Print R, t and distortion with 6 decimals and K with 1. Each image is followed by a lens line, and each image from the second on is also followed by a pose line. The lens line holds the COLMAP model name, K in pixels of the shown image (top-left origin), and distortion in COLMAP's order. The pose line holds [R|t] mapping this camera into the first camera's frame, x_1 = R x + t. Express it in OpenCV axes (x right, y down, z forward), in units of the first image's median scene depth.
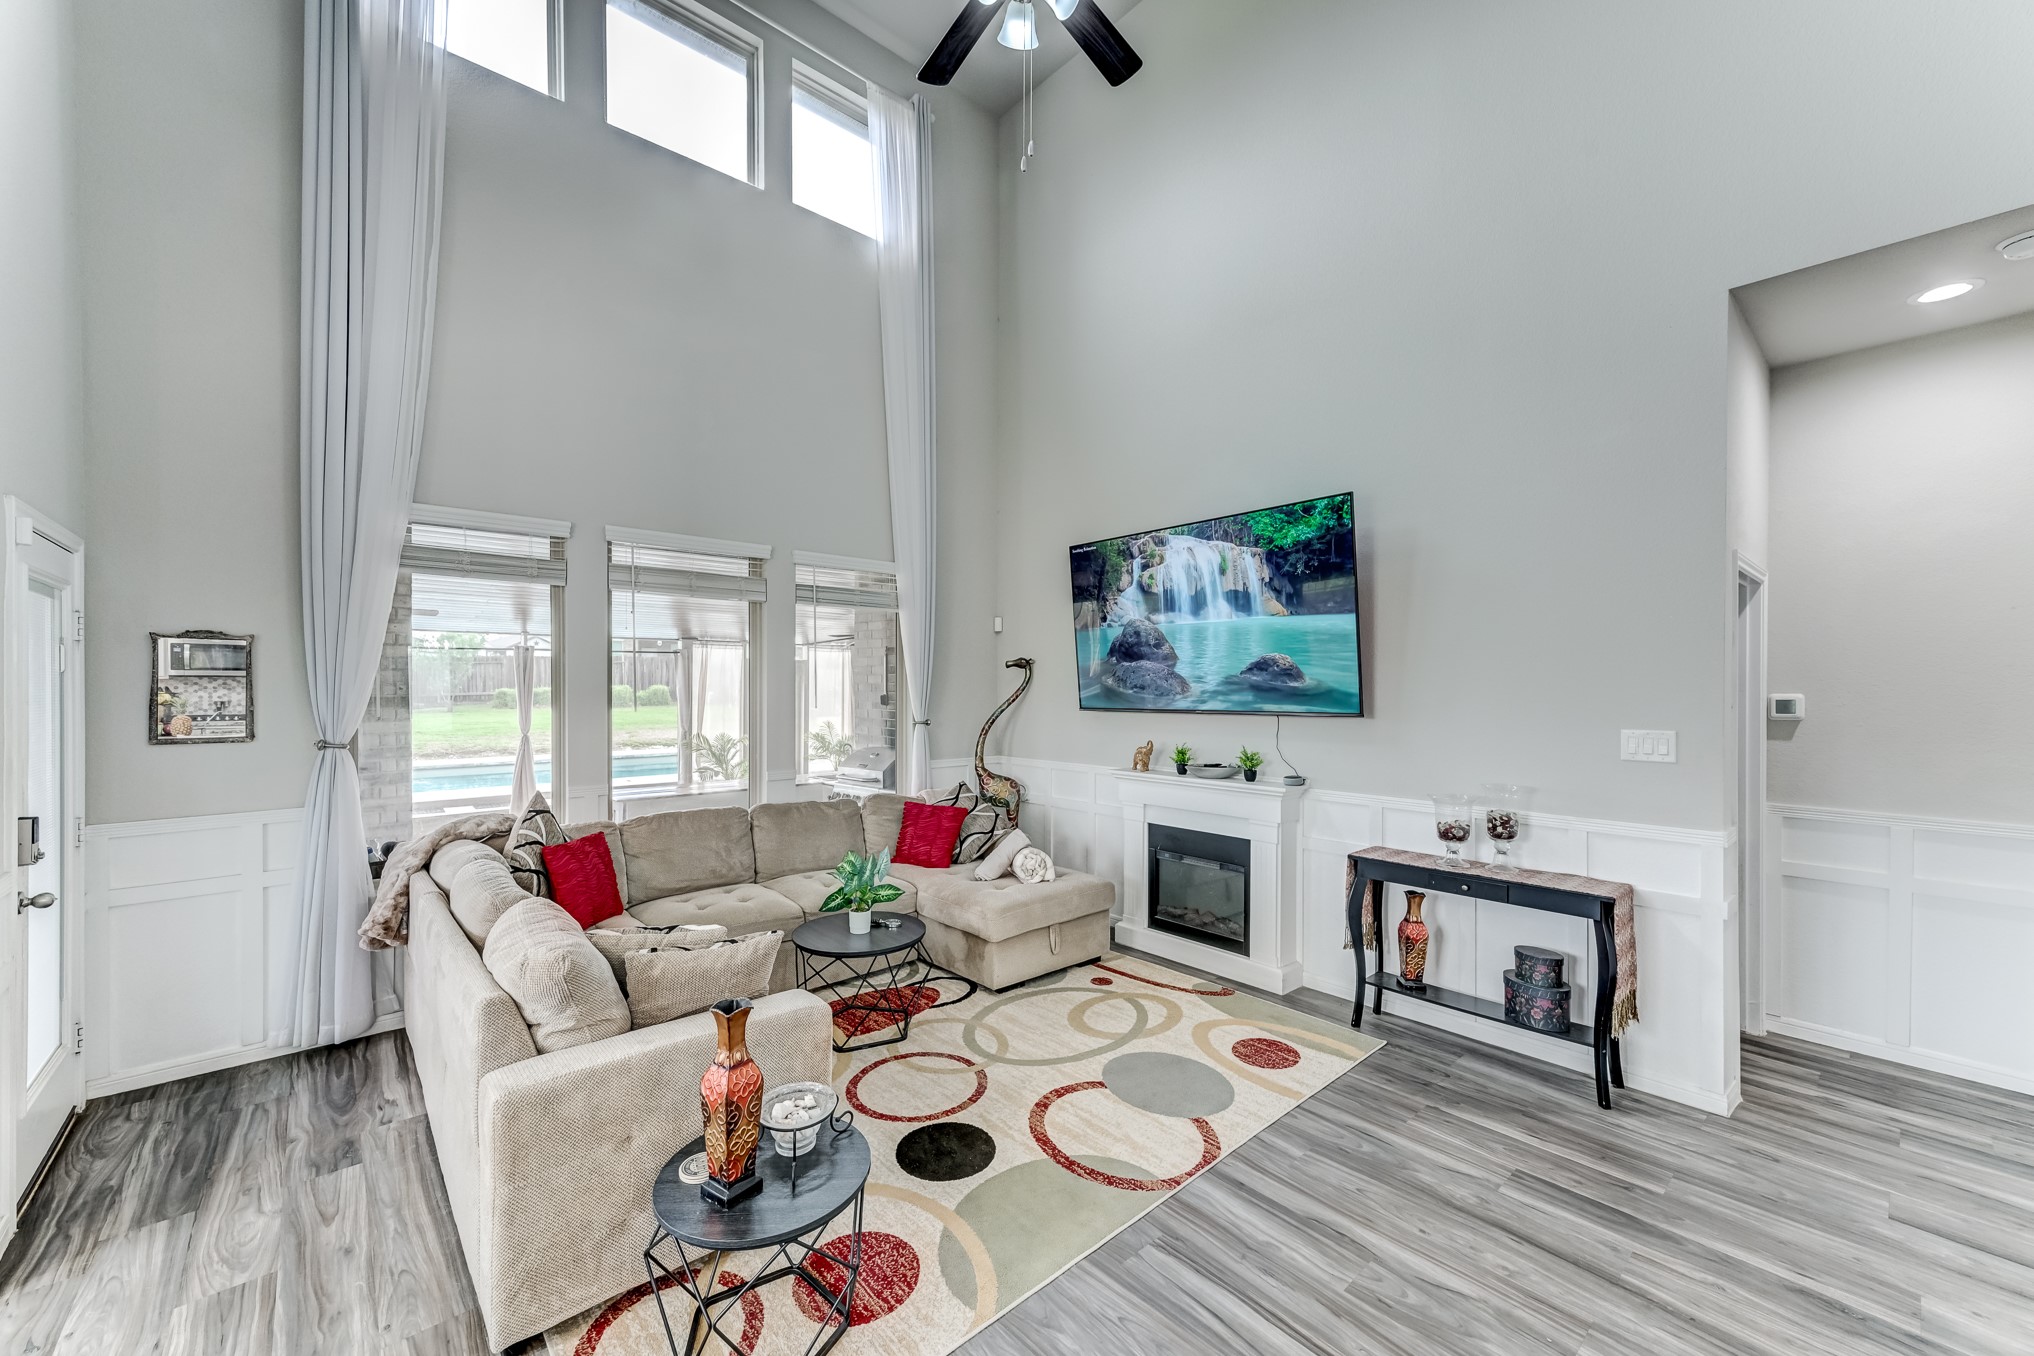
lens RADIAL K [[792.9, 0, 1015.5], [0, 792.9, 688.9], [0, 0, 1]] dist [0.009821, 0.000041]
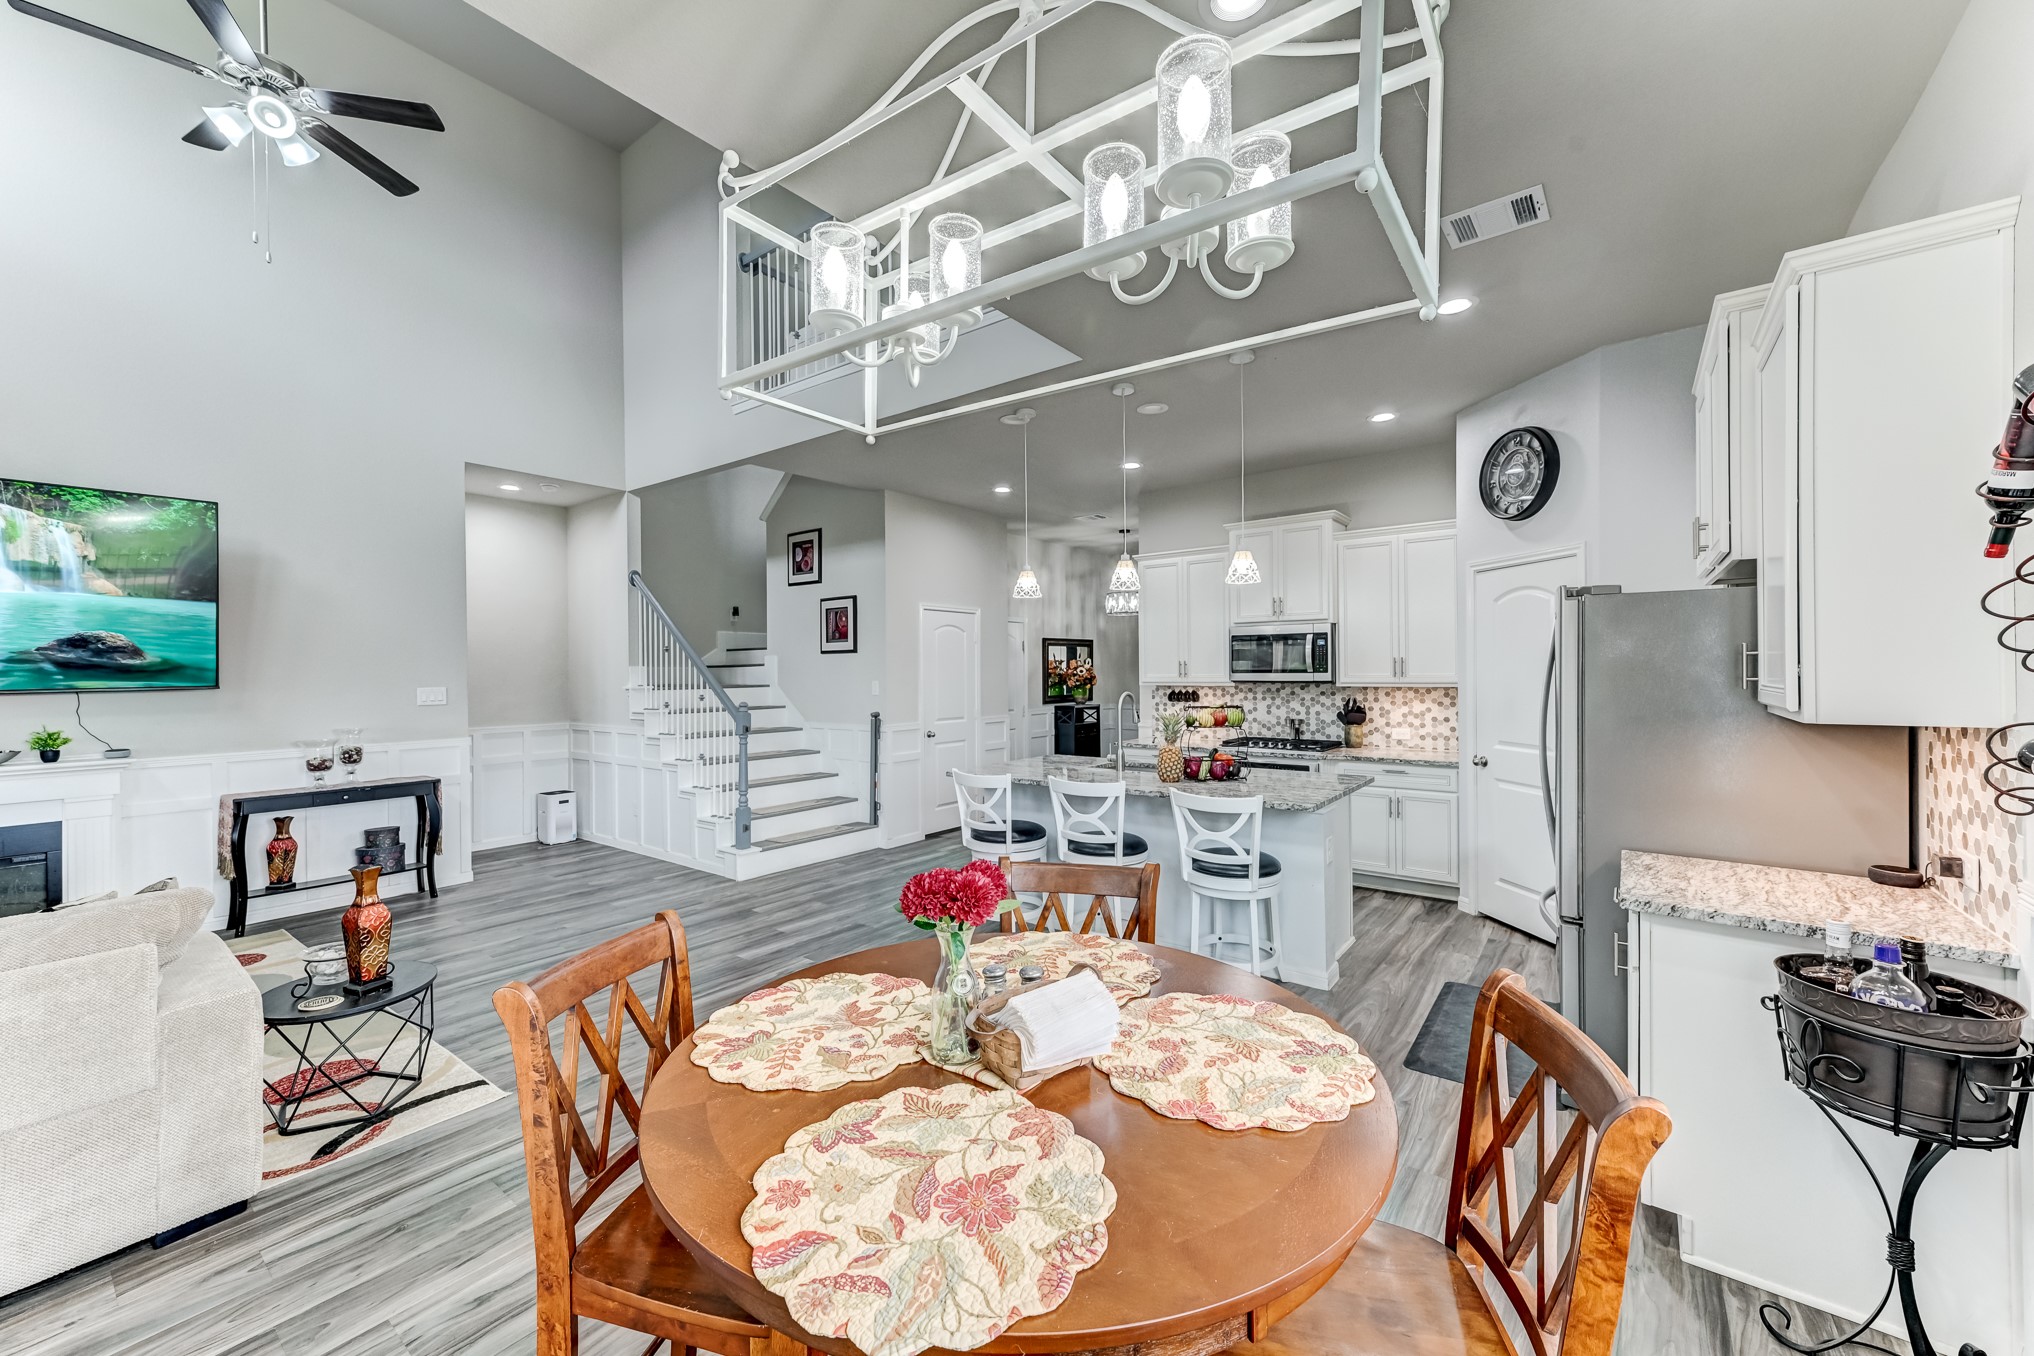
lens RADIAL K [[787.3, 0, 1014.3], [0, 787.3, 677.7], [0, 0, 1]] dist [0.009596, 0.000081]
pose [[-0.191432, -0.009785, 0.981457, -0.932229], [0.012757, 0.999841, 0.012457, 0.018130], [-0.981423, 0.014905, -0.191277, 0.038801]]
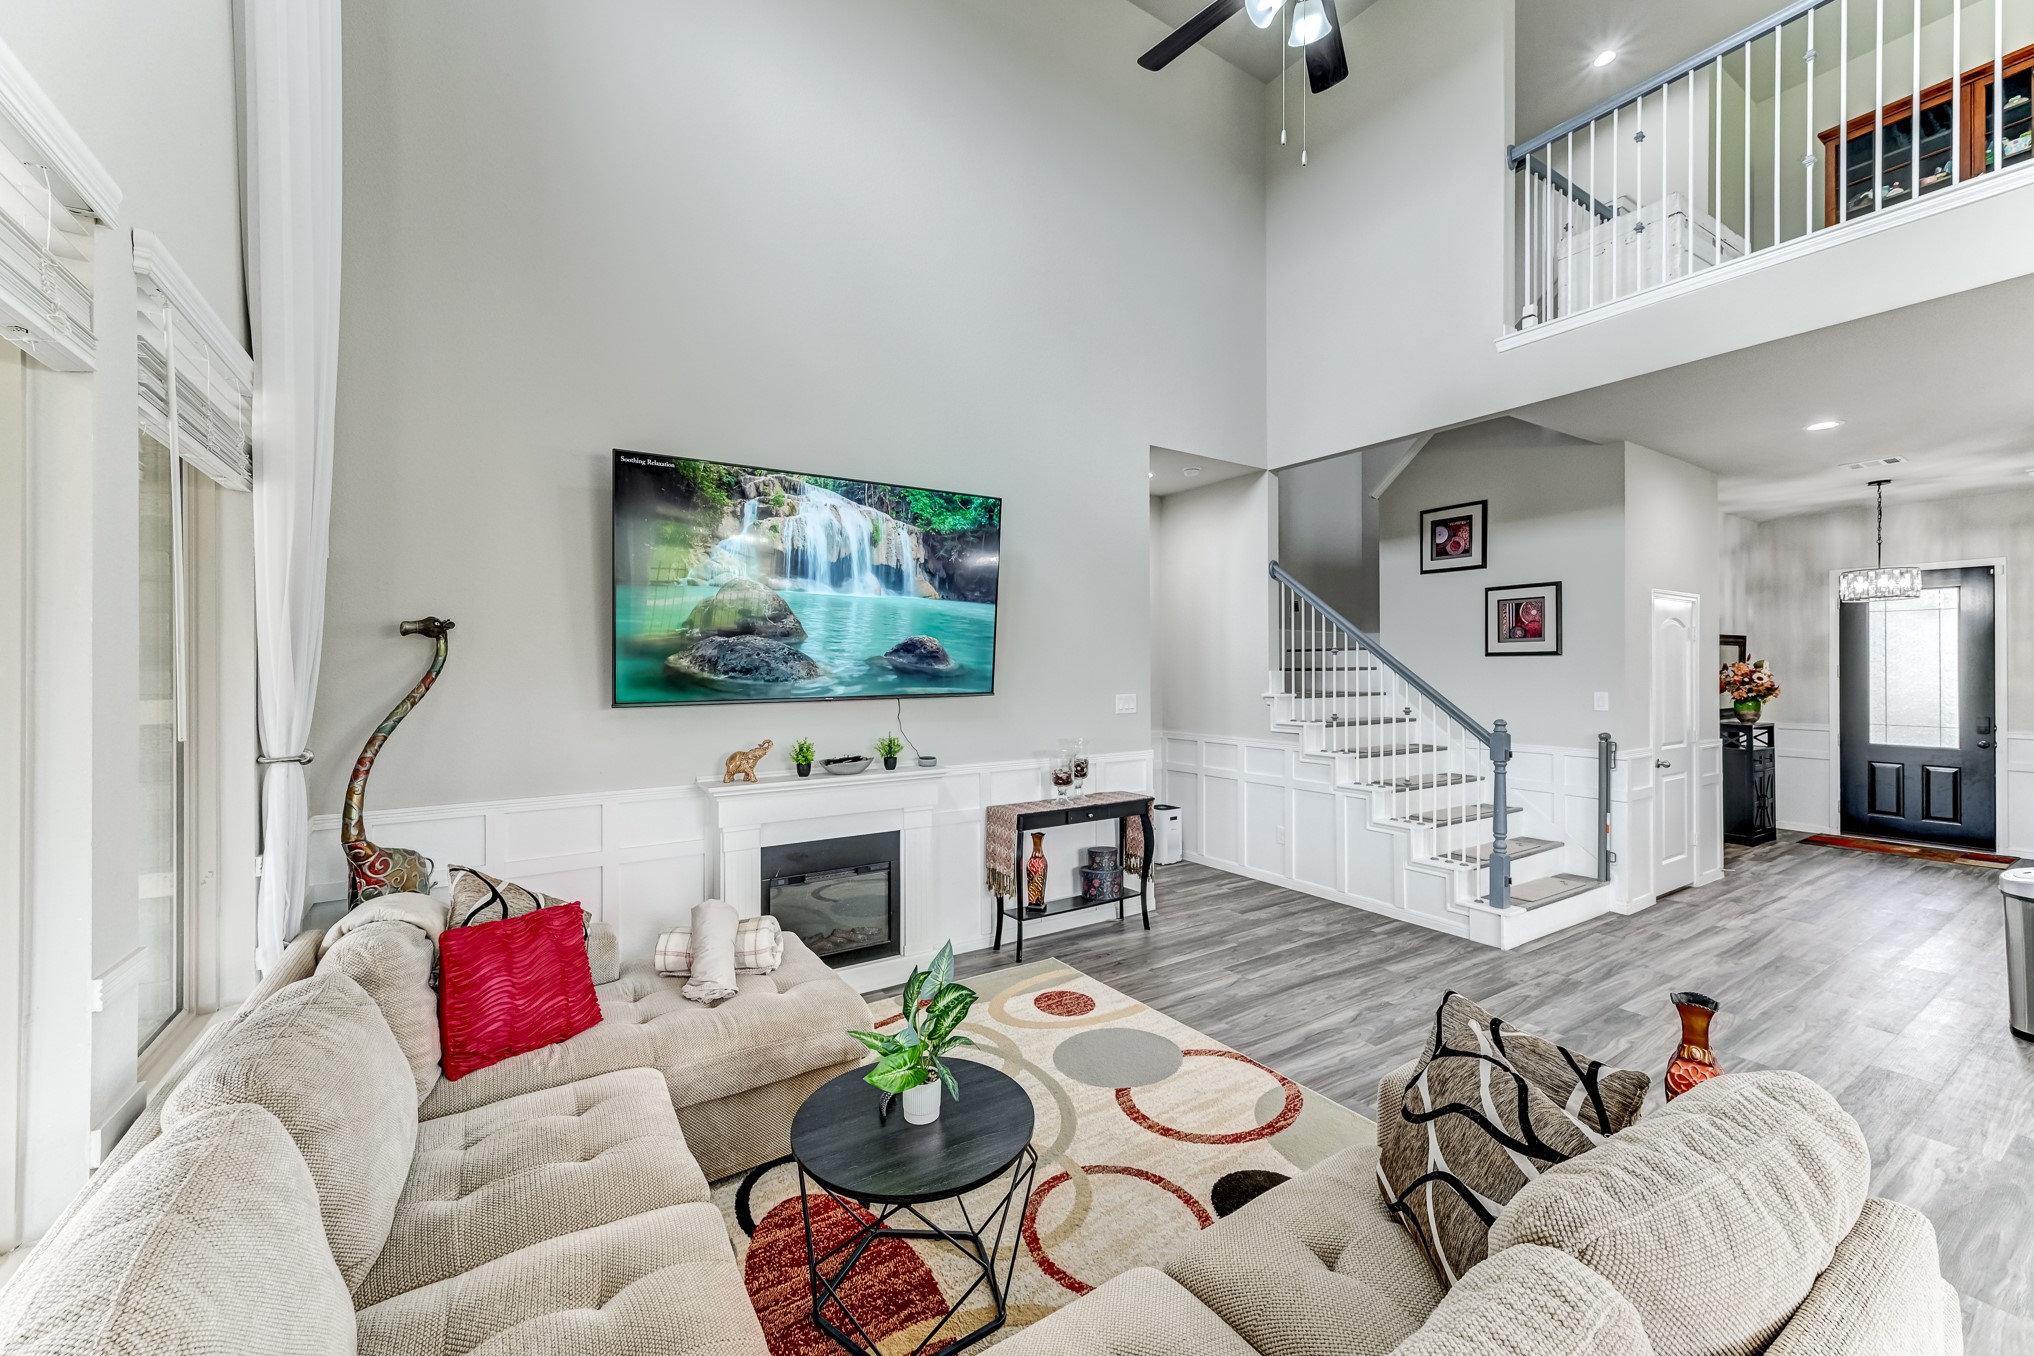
lens RADIAL K [[789.4, 0, 1014.2], [0, 789.4, 666.1], [0, 0, 1]] dist [0.009693, -0.000016]
pose [[0.147095, 0.000362, 0.989122, -0.649414], [0.006605, 0.999977, -0.001348, -0.004819], [-0.989100, 0.006732, 0.147089, 0.758975]]
